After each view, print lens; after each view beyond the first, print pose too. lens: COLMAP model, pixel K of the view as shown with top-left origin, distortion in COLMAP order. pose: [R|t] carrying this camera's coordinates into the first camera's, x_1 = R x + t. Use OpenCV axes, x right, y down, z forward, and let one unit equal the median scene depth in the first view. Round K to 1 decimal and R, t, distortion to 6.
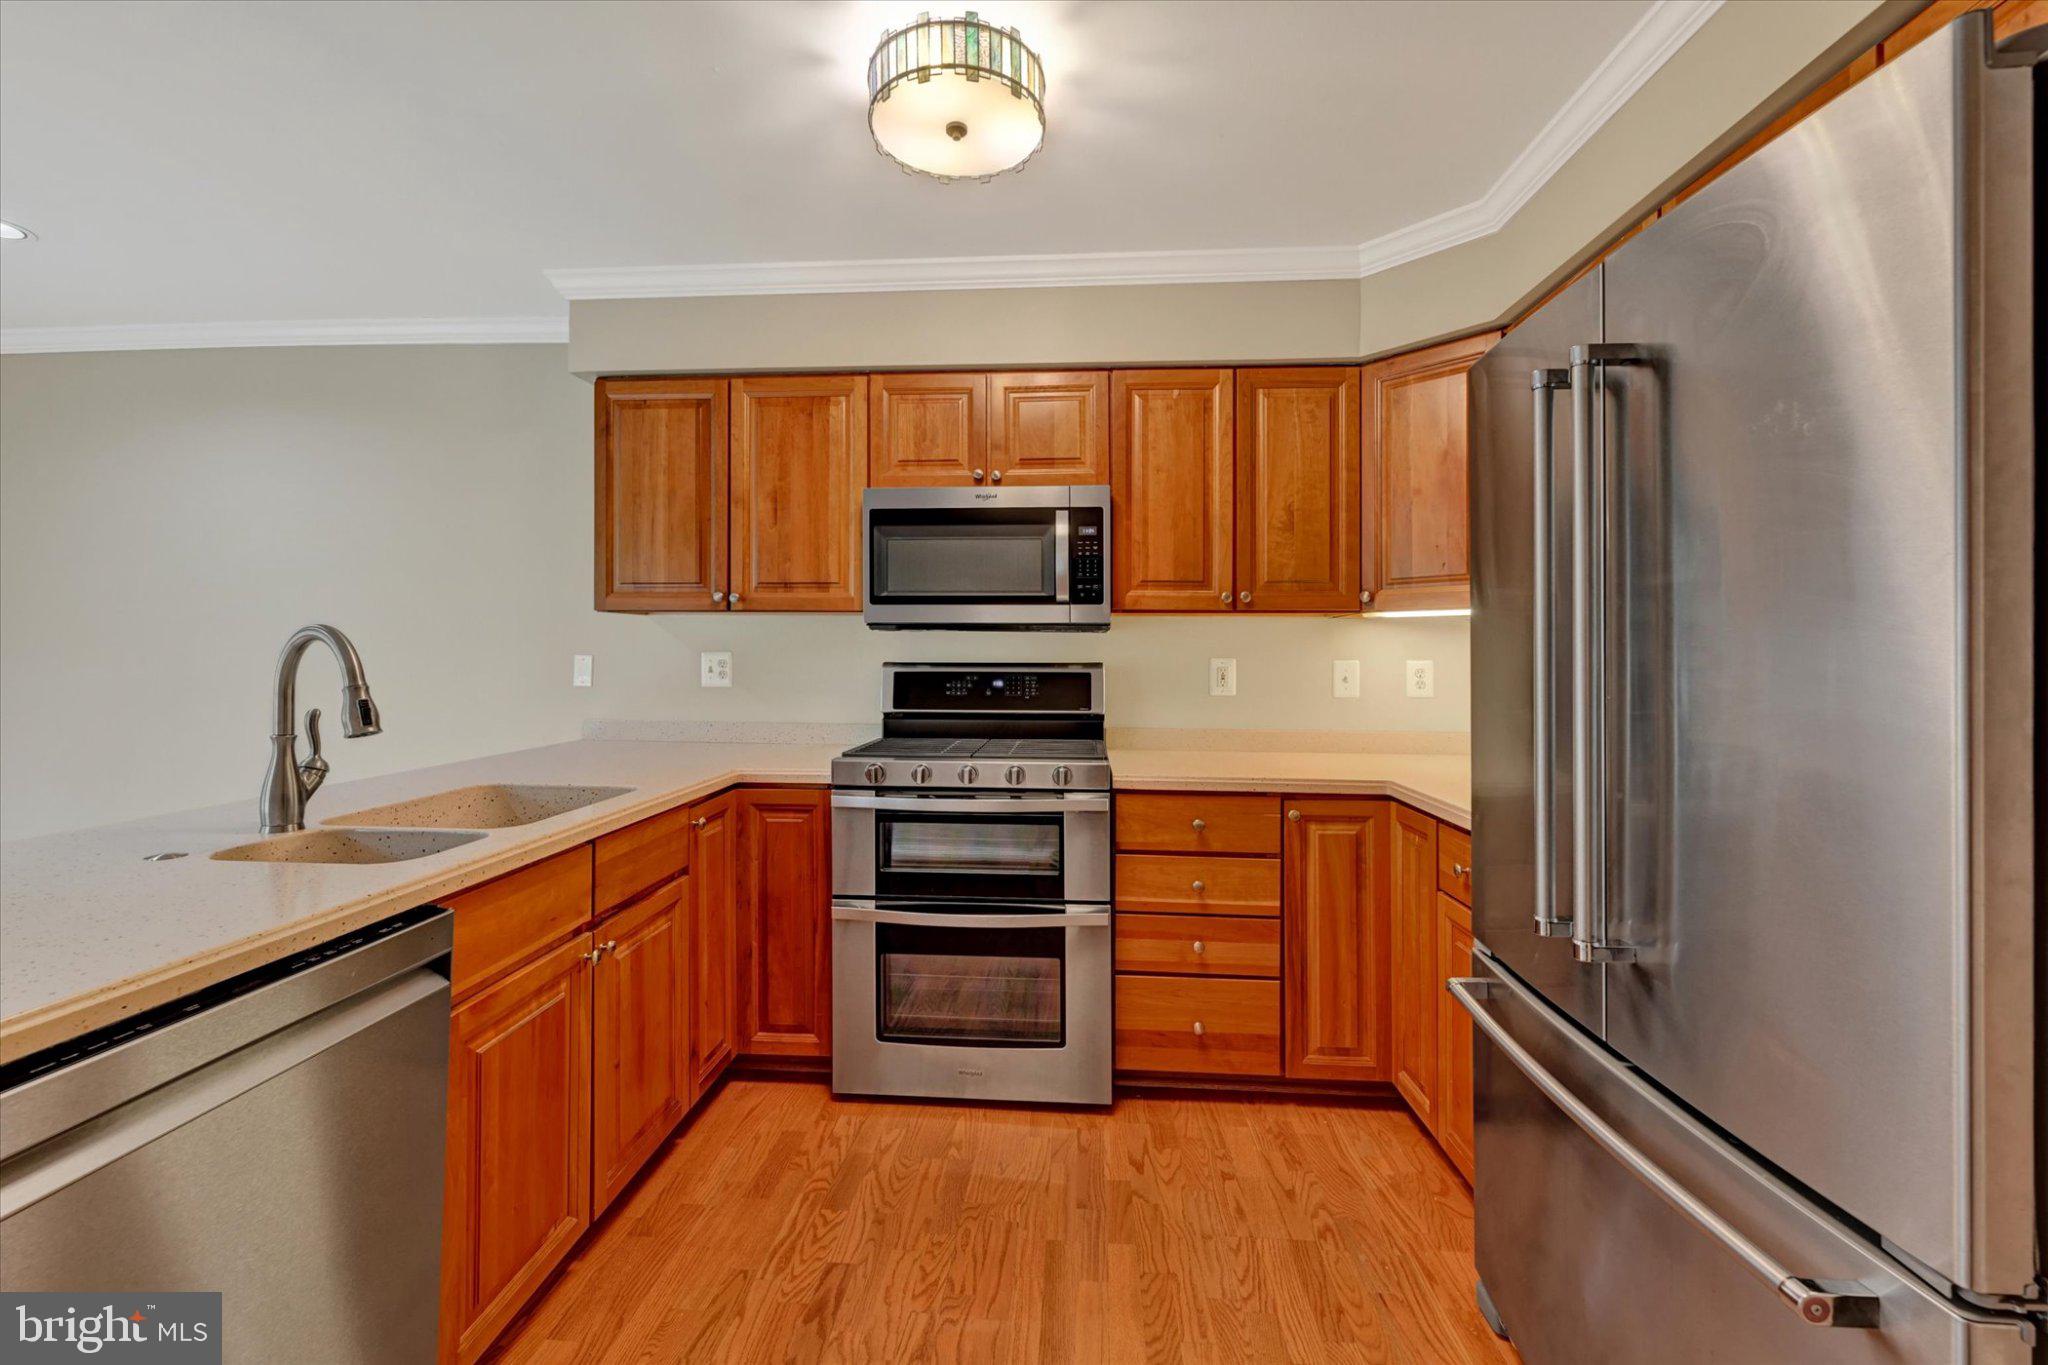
lens RADIAL K [[835.1, 0, 1029.4], [0, 835.1, 654.3], [0, 0, 1]] dist [-0.006990, -0.000017]
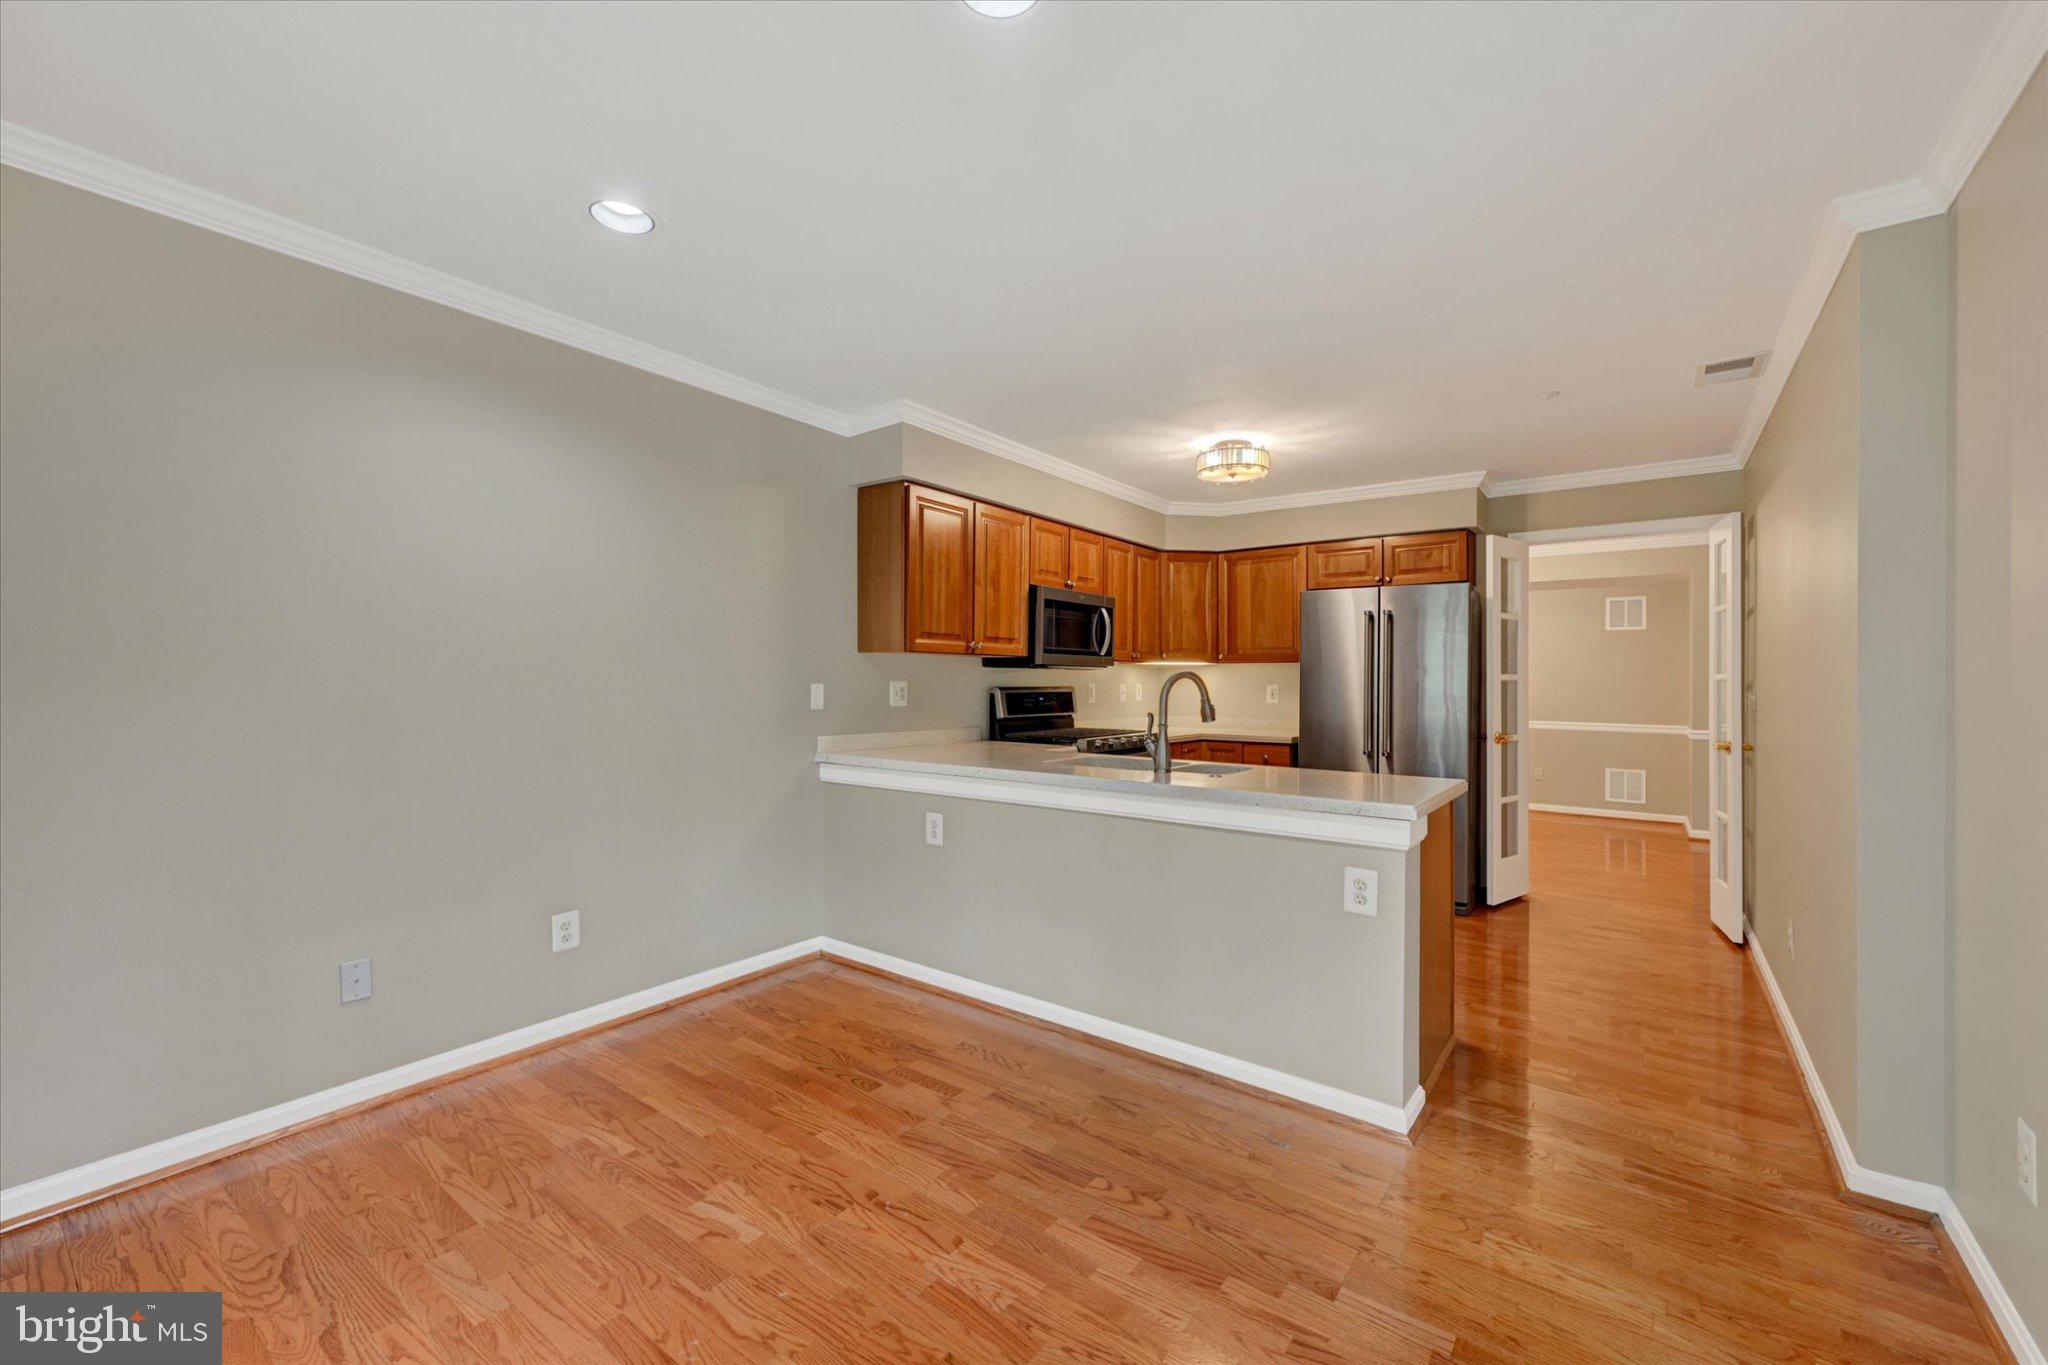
lens RADIAL K [[832.7, 0, 1016.1], [0, 832.7, 686.4], [0, 0, 1]] dist [0.003045, 0.000008]
pose [[0.553361, -0.006664, 0.832915, -1.684697], [0.001531, 0.999974, 0.006984, -0.003213], [-0.832940, -0.002589, 0.553358, 0.099630]]
